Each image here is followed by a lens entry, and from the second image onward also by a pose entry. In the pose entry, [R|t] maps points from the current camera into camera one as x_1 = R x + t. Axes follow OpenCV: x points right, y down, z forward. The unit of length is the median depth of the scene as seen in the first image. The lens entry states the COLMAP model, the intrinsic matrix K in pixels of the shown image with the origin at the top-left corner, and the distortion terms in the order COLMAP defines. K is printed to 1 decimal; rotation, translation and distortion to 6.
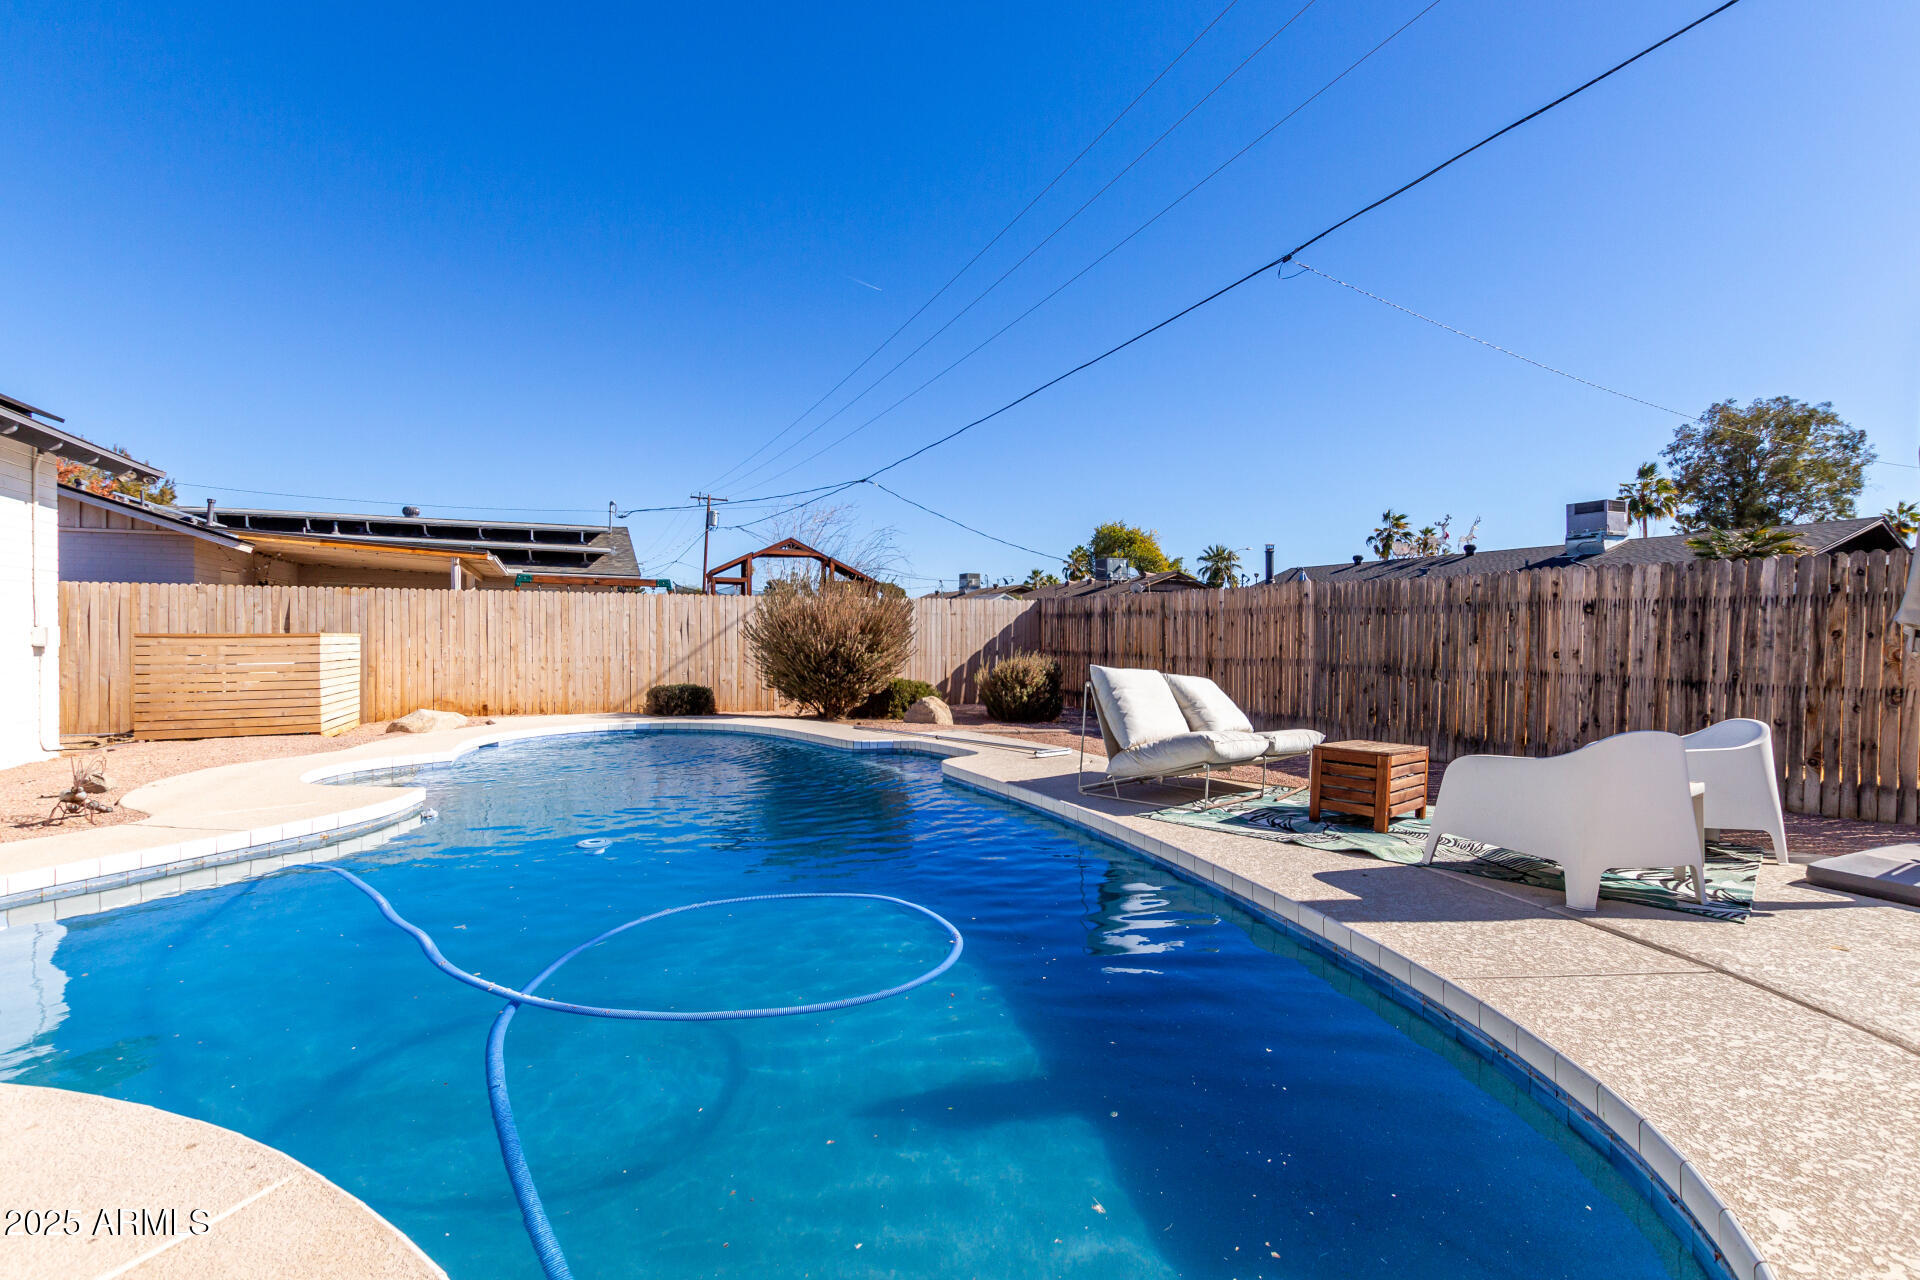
lens RADIAL K [[878.7, 0, 960.0], [0, 878.7, 640.0], [0, 0, 1]] dist [0.001965, 0.000316]
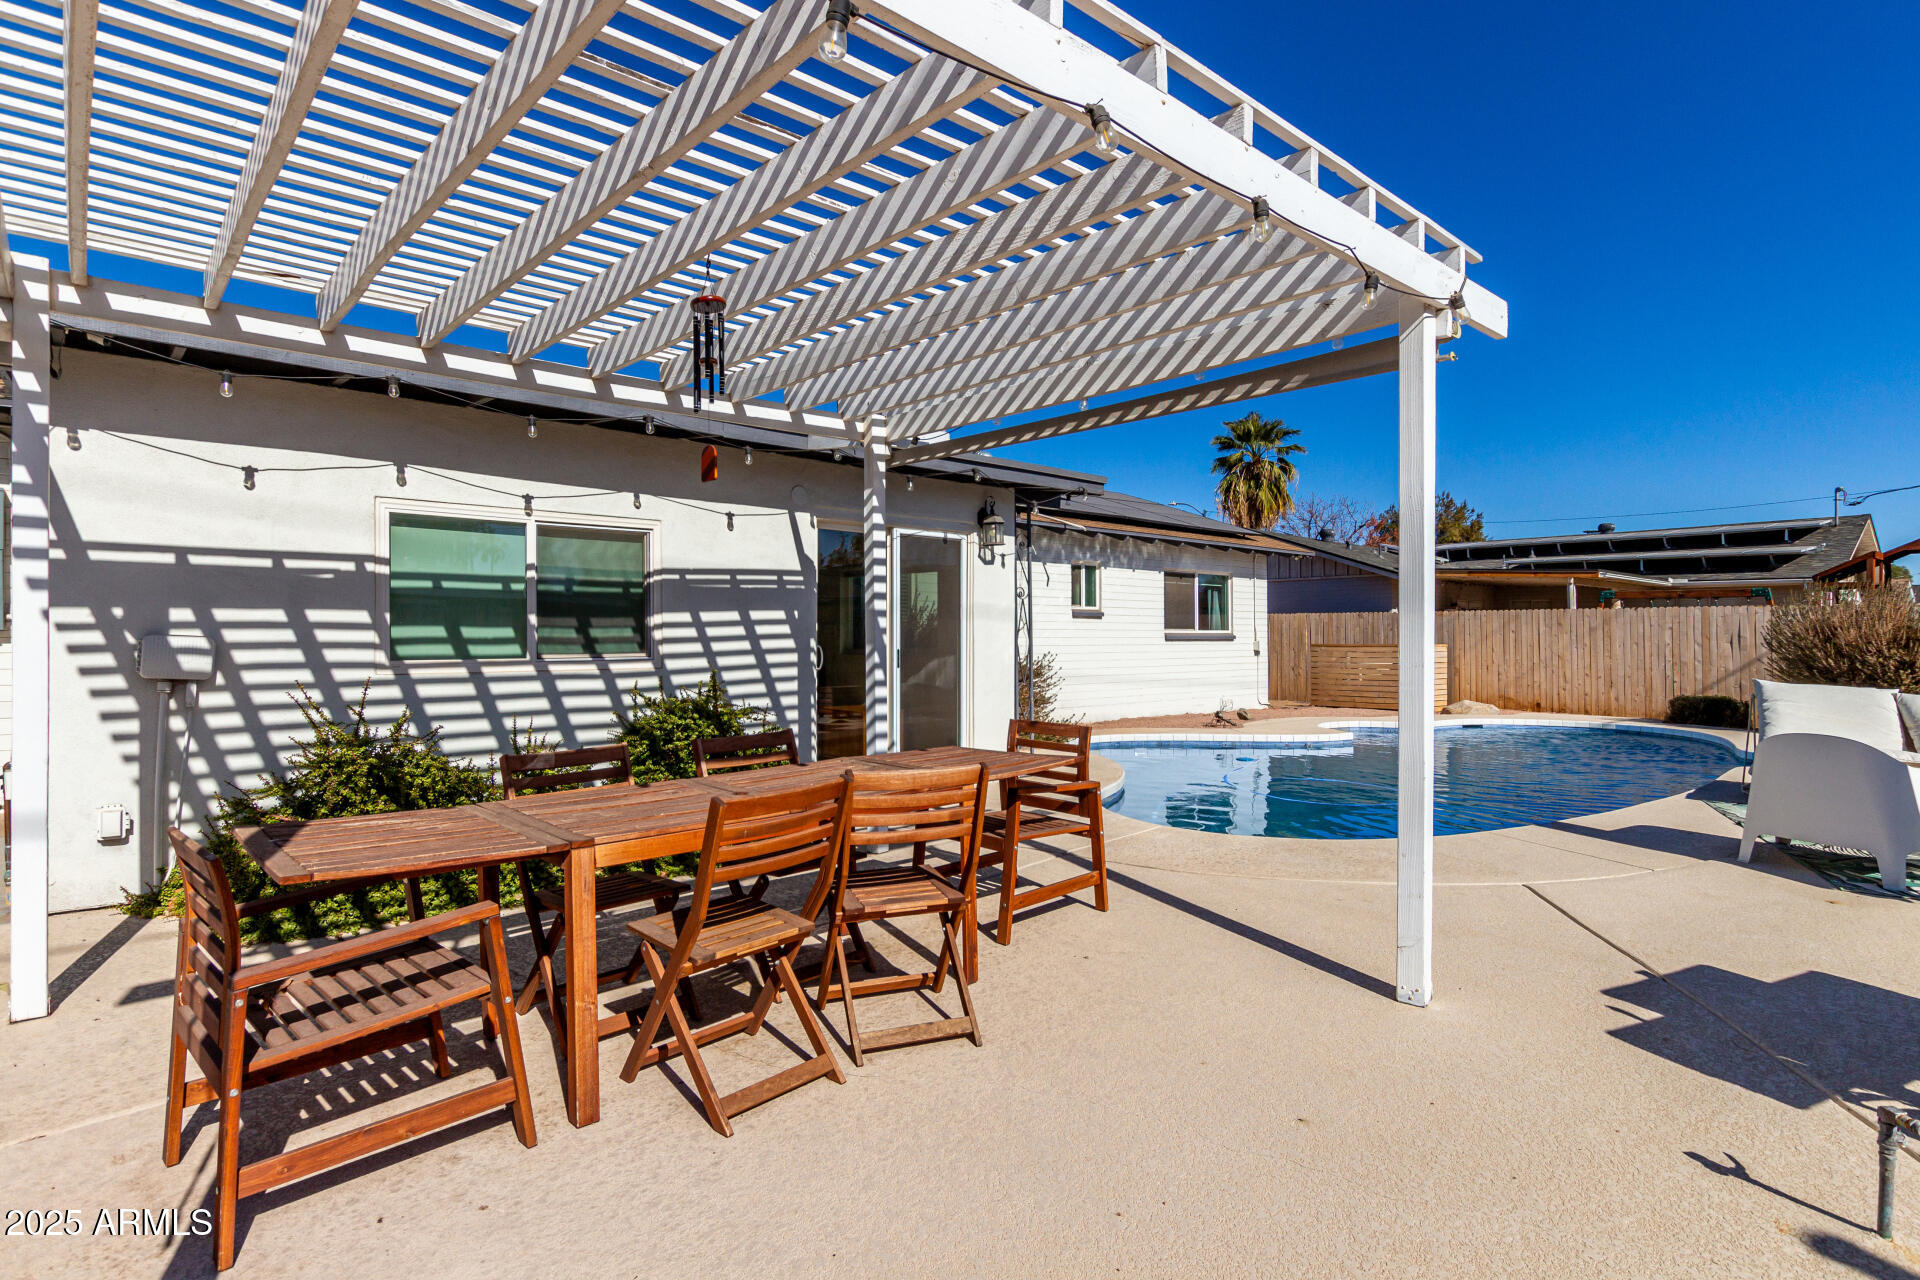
lens RADIAL K [[950.4, 0, 960.0], [0, 950.4, 640.0], [0, 0, 1]] dist [-0.001163, -0.000180]
pose [[0.290341, 0.002050, -0.956921, 0.493359], [-0.009575, 0.999954, -0.000762, -0.005065], [0.956875, 0.009383, 0.290347, -0.157314]]
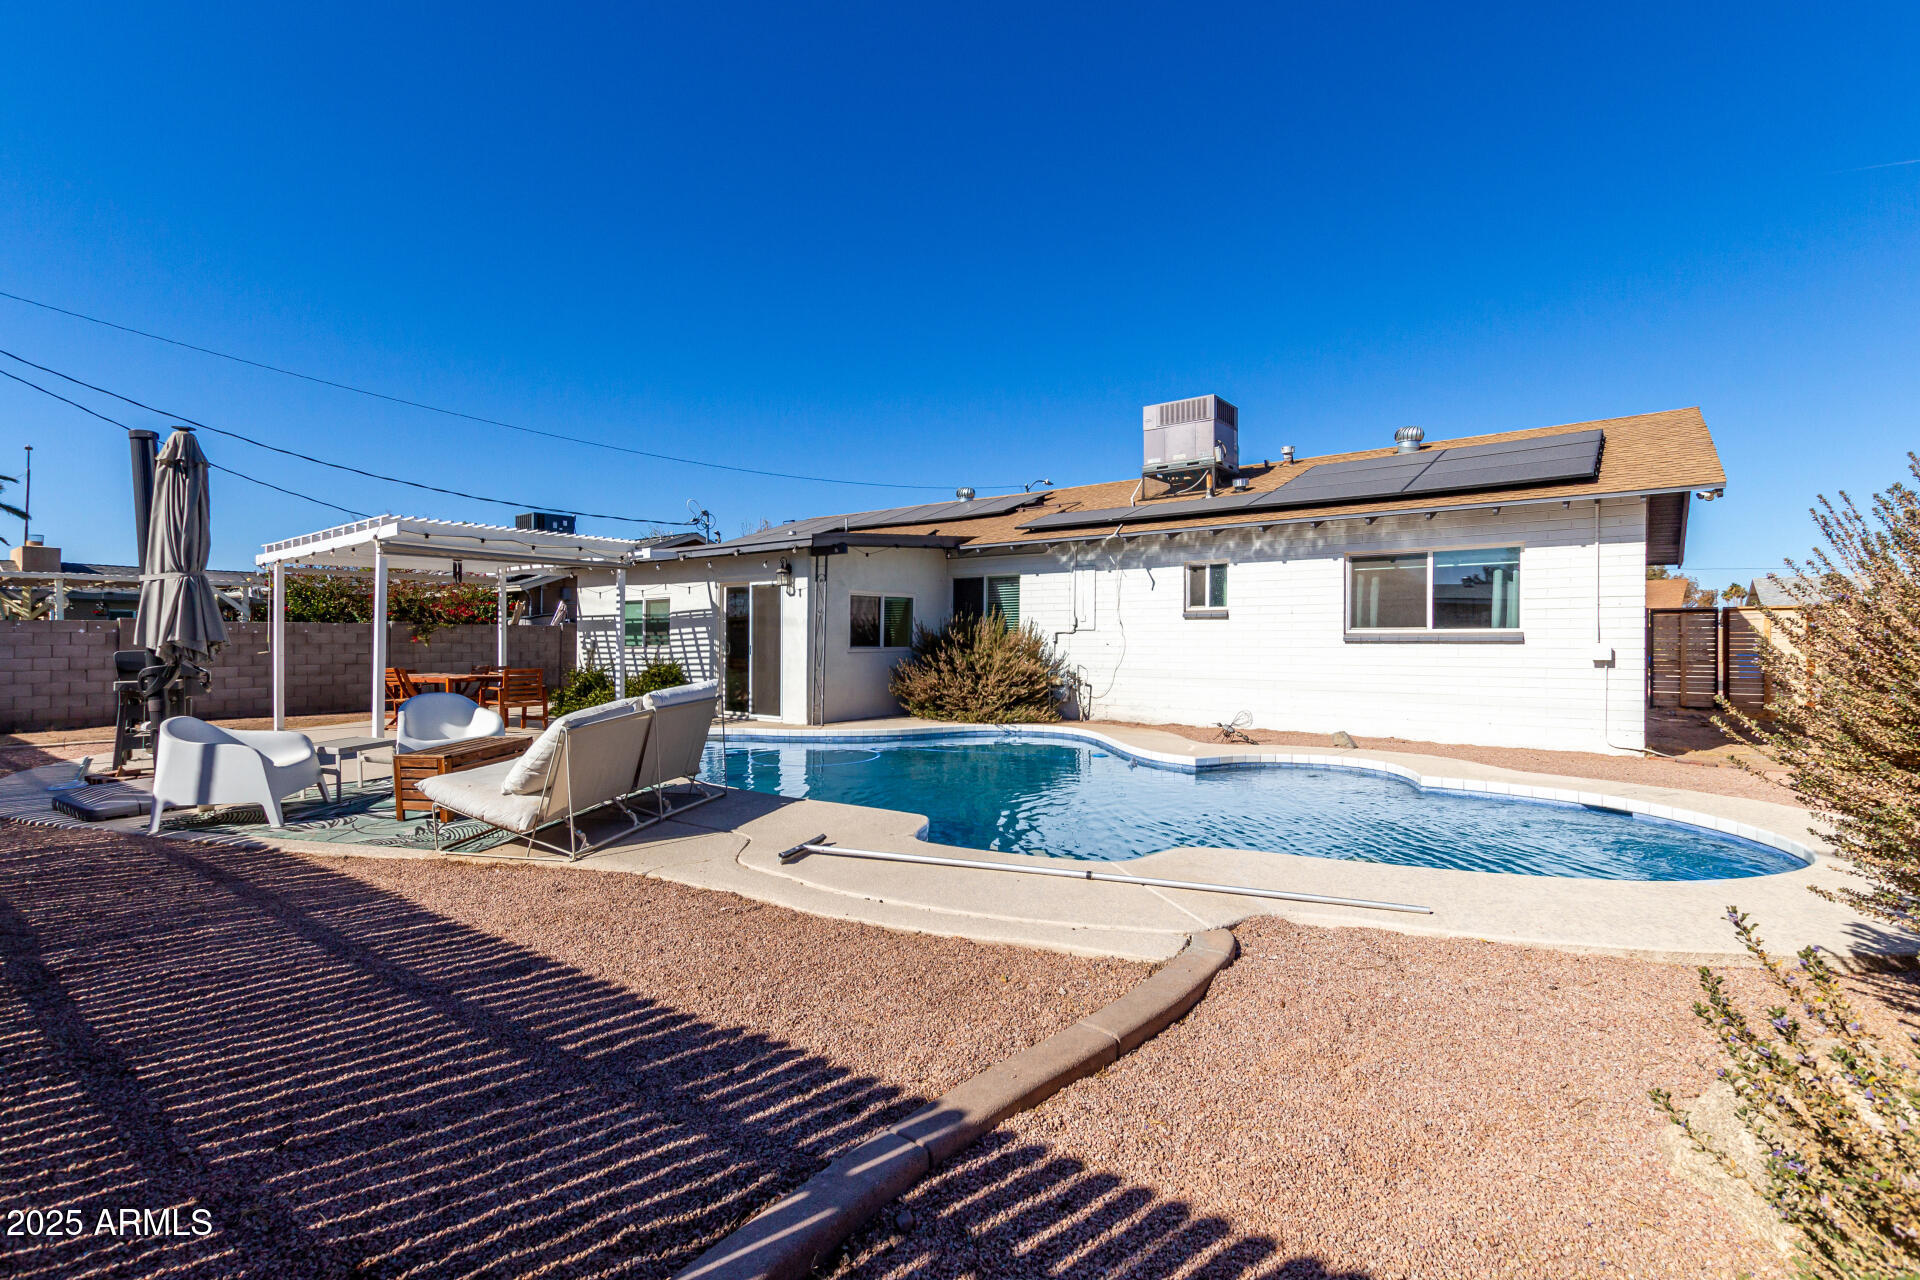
lens RADIAL K [[881.2, 0, 965.1], [0, 881.2, 633.5], [0, 0, 1]] dist [0.001848, -0.000214]
pose [[-0.882532, -0.007180, -0.470198, 0.188018], [-0.006858, 0.999974, -0.002399, -0.012556], [0.470202, 0.001107, -0.882558, 1.031358]]
